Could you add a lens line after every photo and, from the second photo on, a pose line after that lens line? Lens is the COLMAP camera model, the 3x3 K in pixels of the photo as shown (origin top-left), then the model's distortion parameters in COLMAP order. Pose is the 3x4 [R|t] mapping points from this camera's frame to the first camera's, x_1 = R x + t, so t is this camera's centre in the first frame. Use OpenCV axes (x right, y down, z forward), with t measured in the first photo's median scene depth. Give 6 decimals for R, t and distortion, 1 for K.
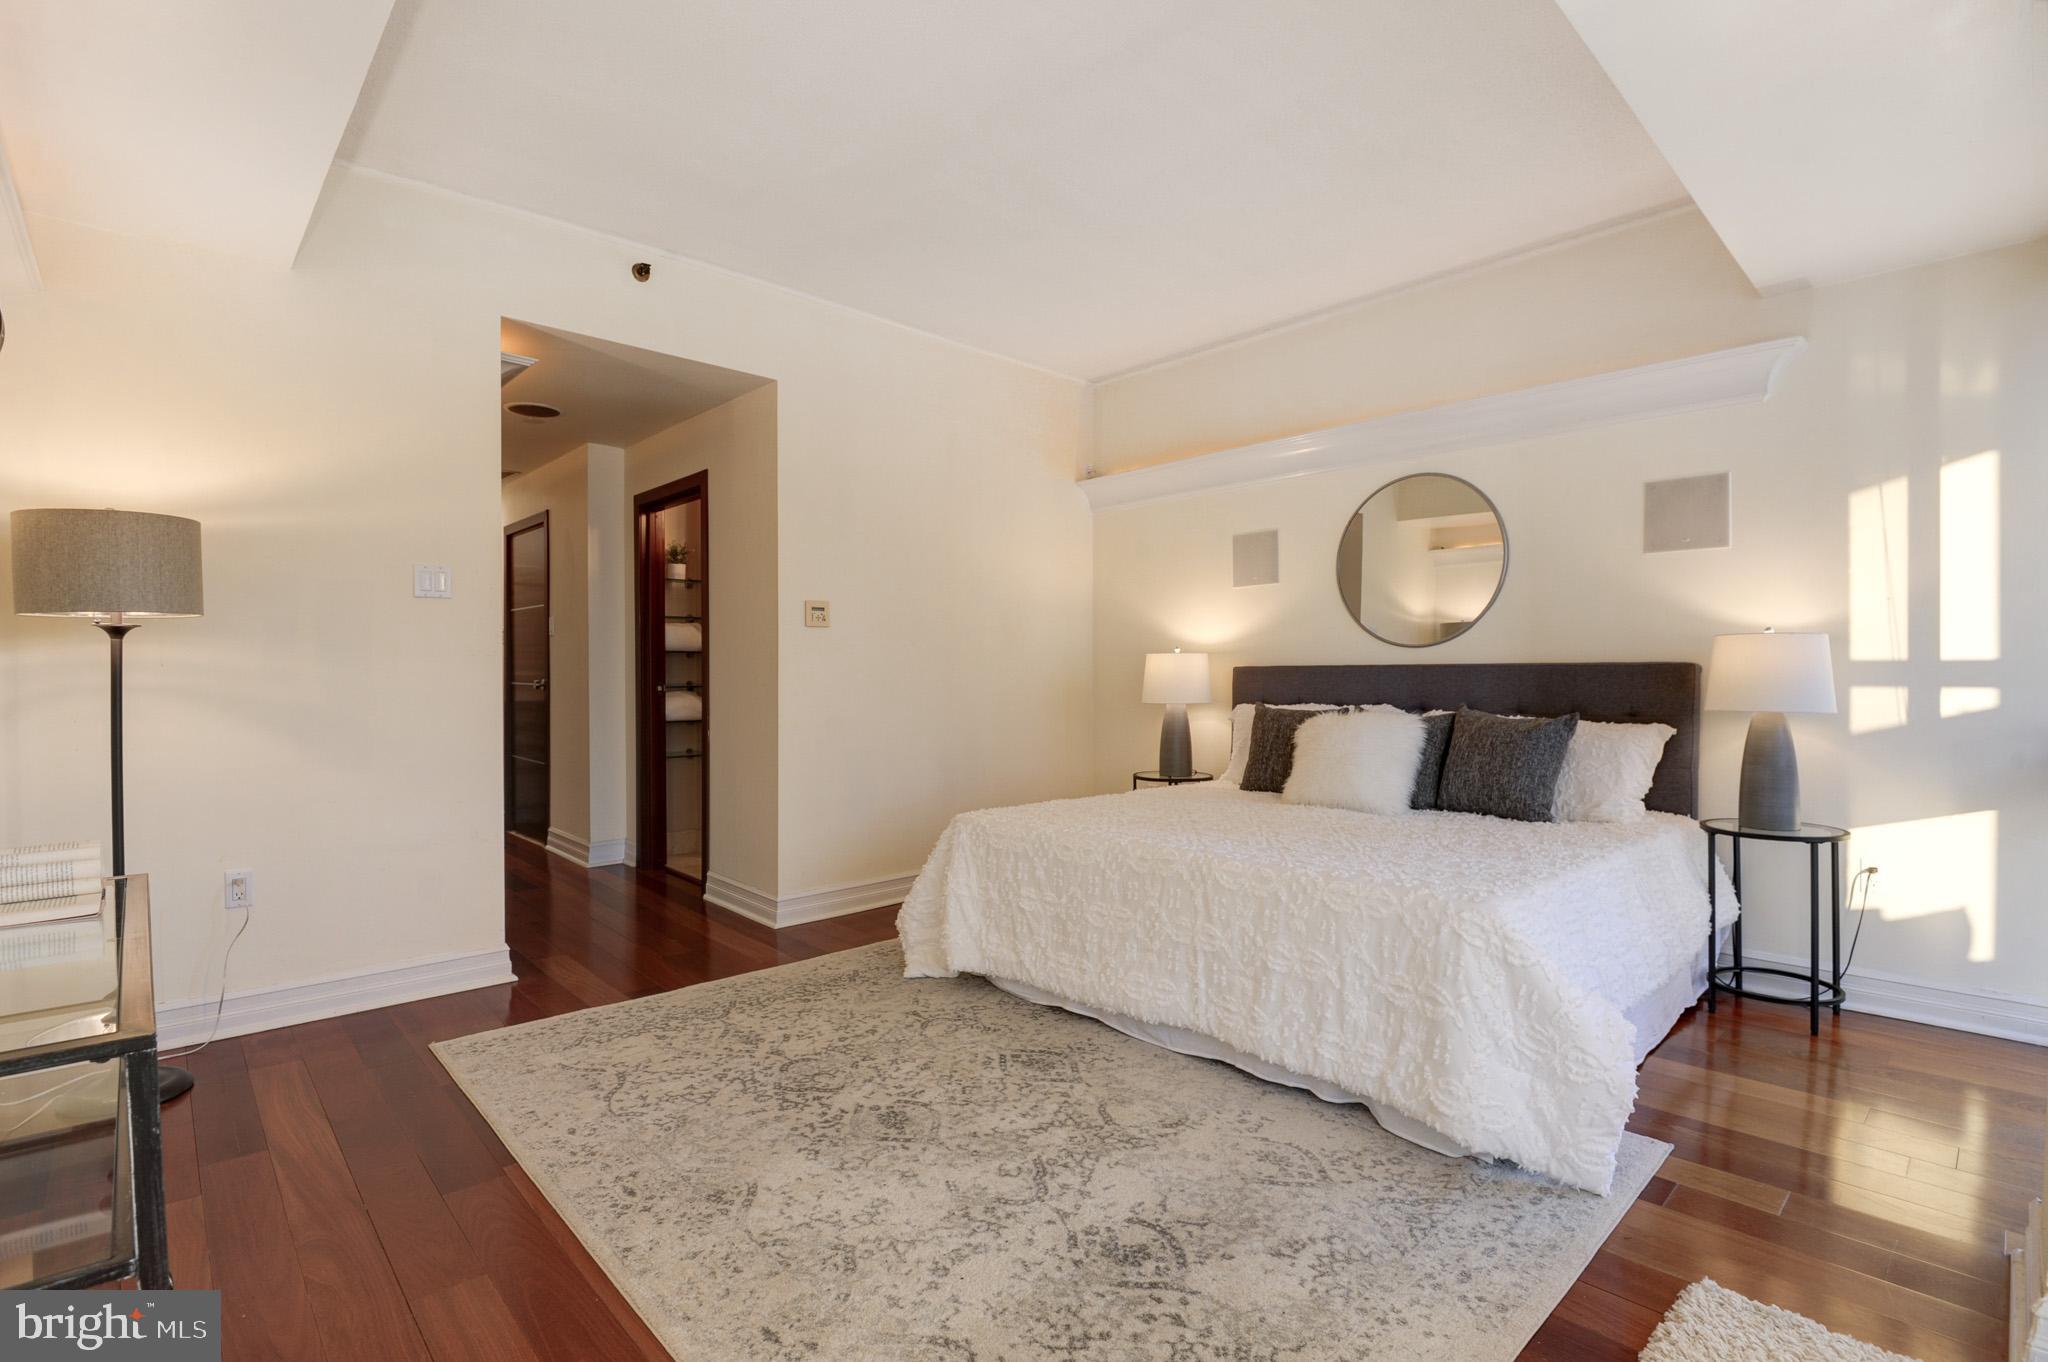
lens RADIAL K [[957.5, 0, 1071.1], [0, 957.5, 681.2], [0, 0, 1]] dist [0.002631, -0.017094]
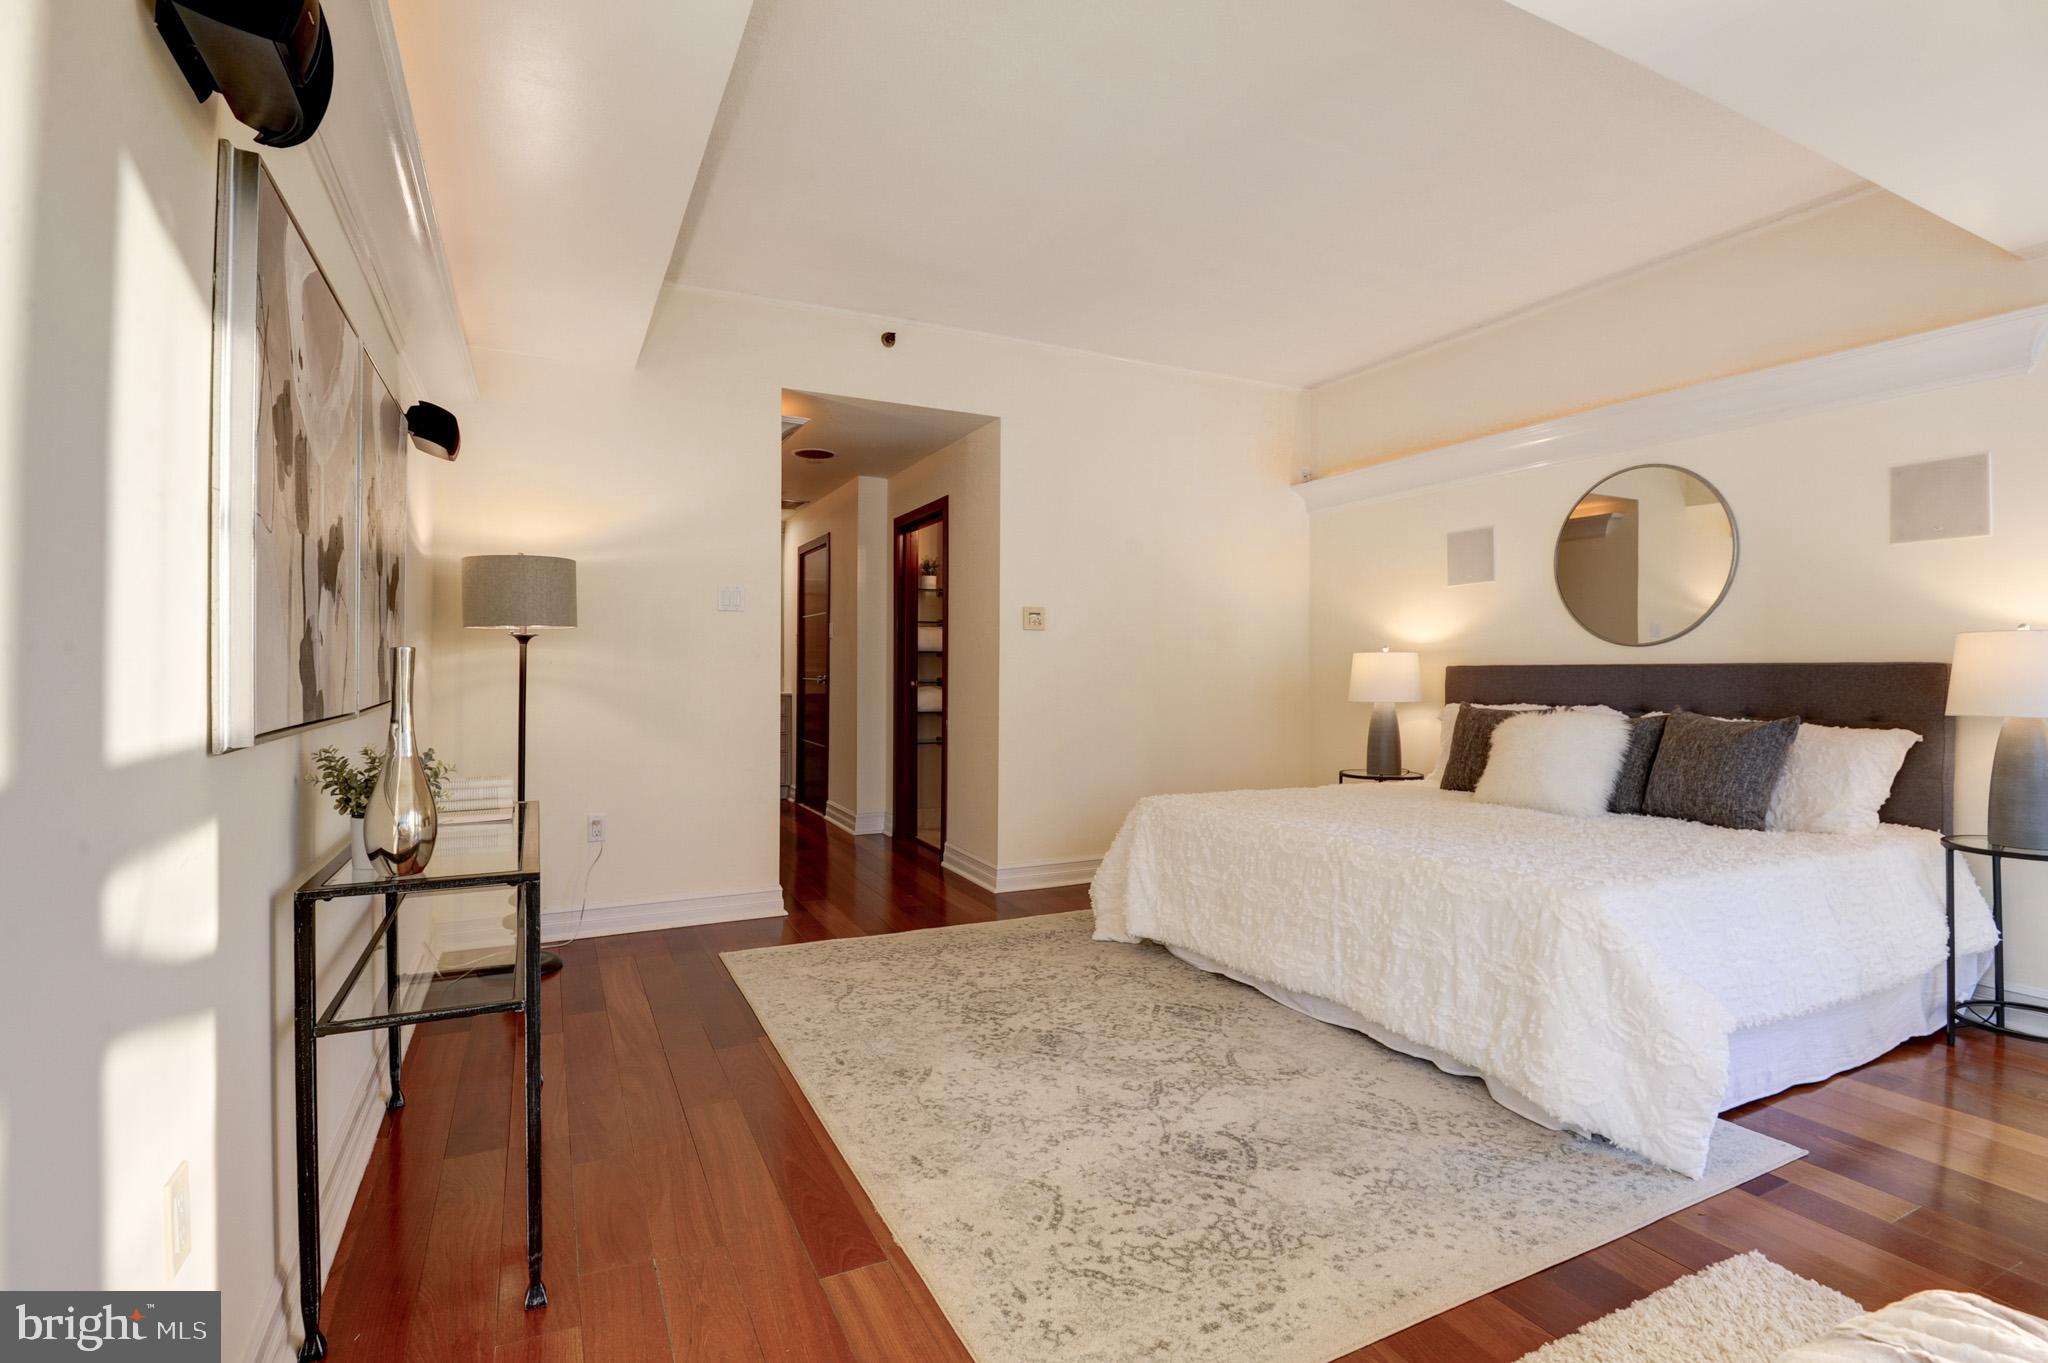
lens RADIAL K [[957.5, 0, 1073.0], [0, 957.5, 665.4], [0, 0, 1]] dist [0.002631, -0.017094]
pose [[0.963794, 0.002467, -0.266636, 0.117333], [-0.006571, 0.999873, -0.014501, 0.001983], [0.266566, 0.015728, 0.963688, -0.116606]]
